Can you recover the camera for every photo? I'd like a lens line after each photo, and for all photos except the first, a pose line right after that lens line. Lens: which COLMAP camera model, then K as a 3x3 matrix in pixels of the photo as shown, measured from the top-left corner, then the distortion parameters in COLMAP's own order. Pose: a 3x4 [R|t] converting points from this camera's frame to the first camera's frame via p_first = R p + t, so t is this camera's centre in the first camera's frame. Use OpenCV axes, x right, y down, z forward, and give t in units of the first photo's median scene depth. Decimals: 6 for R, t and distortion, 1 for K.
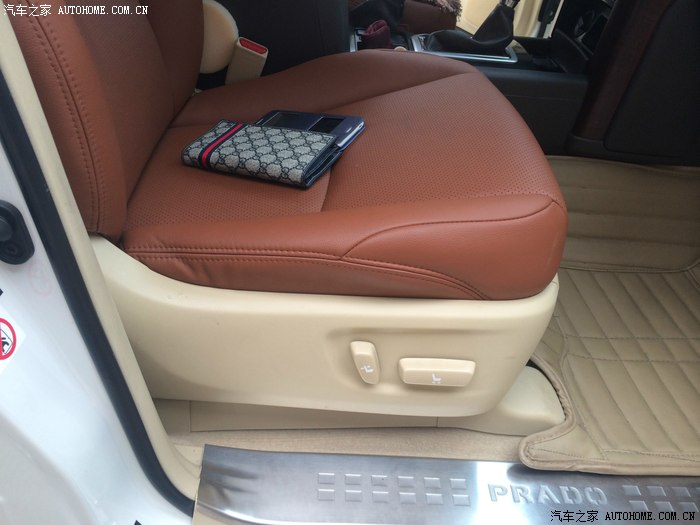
lens RADIAL K [[605.1, 0, 346.1], [0, 605.1, 258.8], [0, 0, 1]] dist [0.062107, -0.091585]
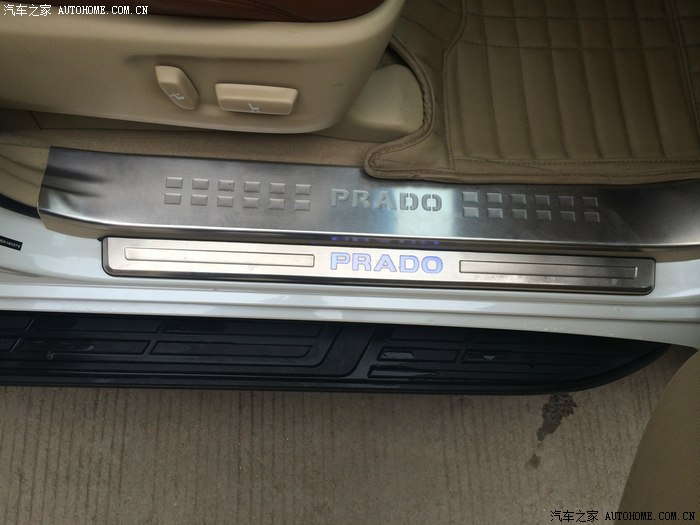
lens RADIAL K [[605.1, 0, 349.0], [0, 605.1, 263.7], [0, 0, 1]] dist [0.062107, -0.091585]
pose [[0.999539, 0.028641, -0.010063, 0.275032], [-0.016524, 0.791391, 0.611087, -0.165983], [0.025466, -0.610639, 0.791499, 0.099650]]
